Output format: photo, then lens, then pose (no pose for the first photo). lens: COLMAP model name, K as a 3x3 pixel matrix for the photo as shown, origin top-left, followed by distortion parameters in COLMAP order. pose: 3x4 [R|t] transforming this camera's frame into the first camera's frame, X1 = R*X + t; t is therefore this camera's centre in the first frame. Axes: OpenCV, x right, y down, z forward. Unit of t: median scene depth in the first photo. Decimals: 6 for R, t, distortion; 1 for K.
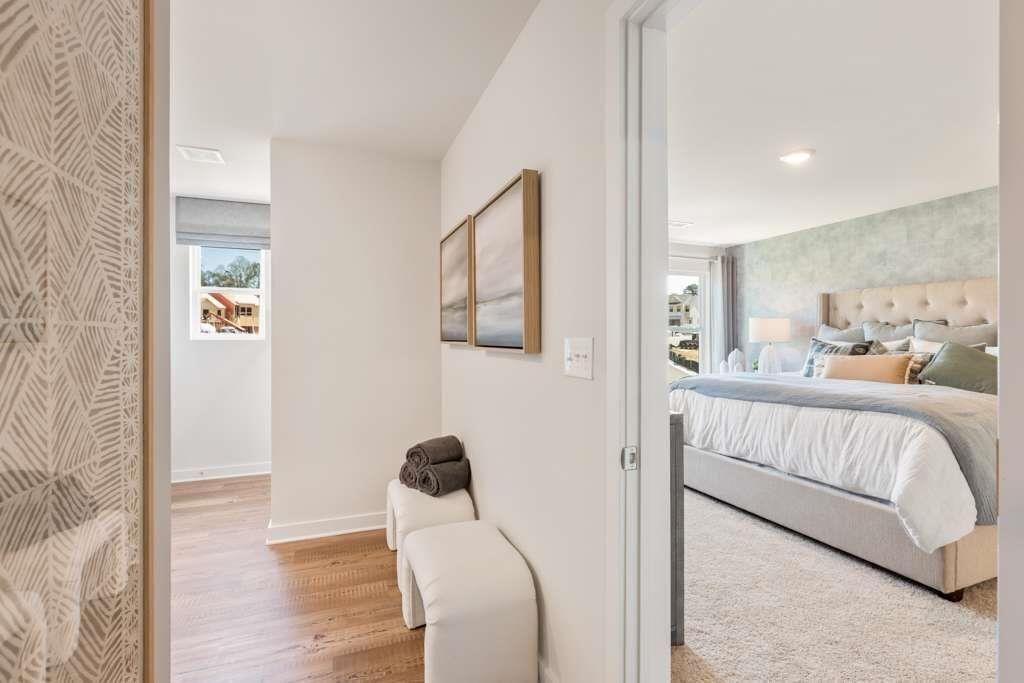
lens RADIAL K [[460.3, 0, 512.0], [0, 460.3, 341.5], [0, 0, 1]] dist [-0.000183, -0.000011]
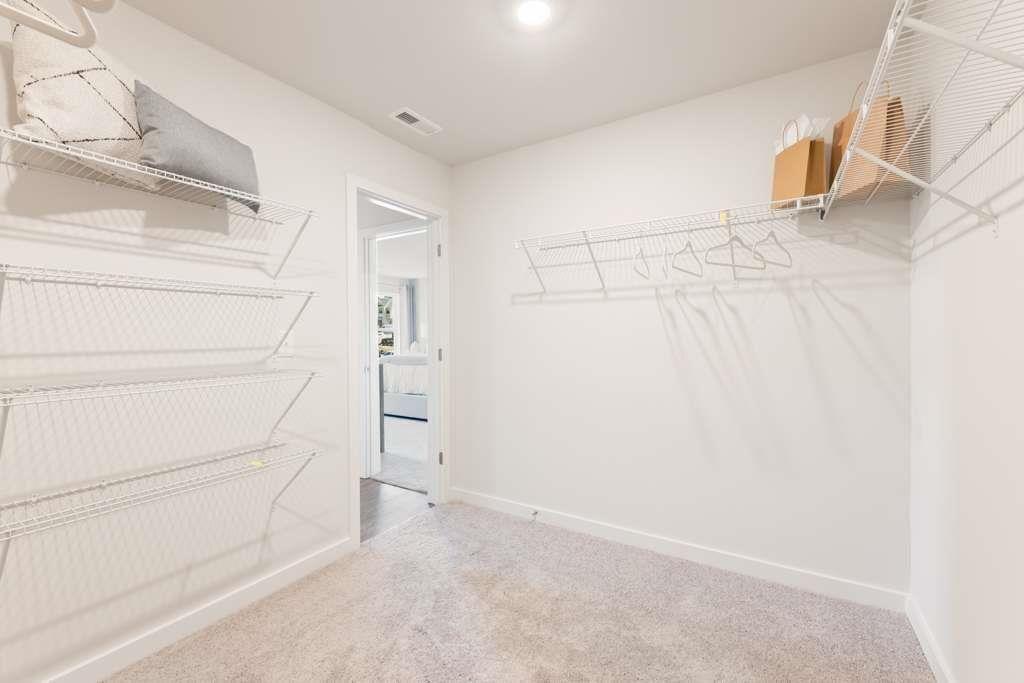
lens RADIAL K [[446.4, 0, 513.6], [0, 446.4, 345.3], [0, 0, 1]] dist [-0.001168, -0.000243]
pose [[0.804195, -0.014660, 0.594185, -0.209910], [0.008144, 0.999874, 0.013647, 0.011566], [-0.594310, -0.006136, 0.804212, -0.578530]]
